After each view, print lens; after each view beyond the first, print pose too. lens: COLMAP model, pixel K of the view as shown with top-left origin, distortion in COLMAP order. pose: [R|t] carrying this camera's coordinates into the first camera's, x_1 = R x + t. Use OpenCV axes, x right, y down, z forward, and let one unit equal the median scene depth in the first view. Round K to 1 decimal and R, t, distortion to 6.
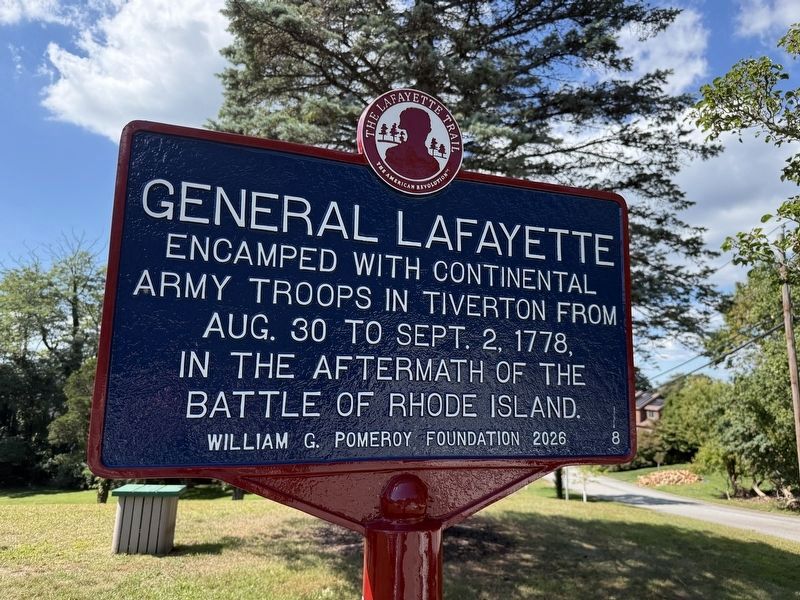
lens RADIAL K [[563.6, 0, 402.1], [0, 563.6, 299.7], [0, 0, 1]] dist [0.009717, -0.026539]
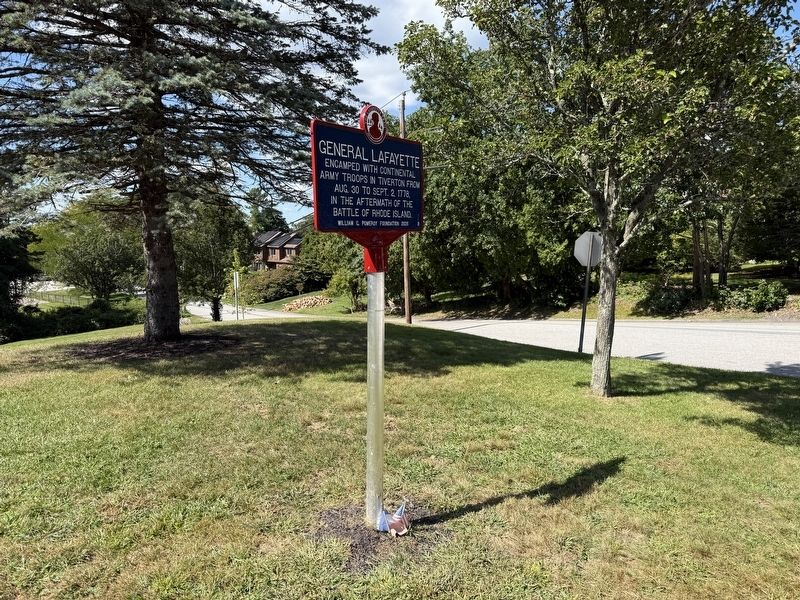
lens RADIAL K [[563.6, 0, 399.6], [0, 563.6, 299.7], [0, 0, 1]] dist [0.009717, -0.026539]
pose [[0.817535, -0.096373, 0.567758, -0.254891], [-0.062205, 0.965351, 0.253432, -0.023580], [-0.572509, -0.242507, 0.783213, -0.251167]]
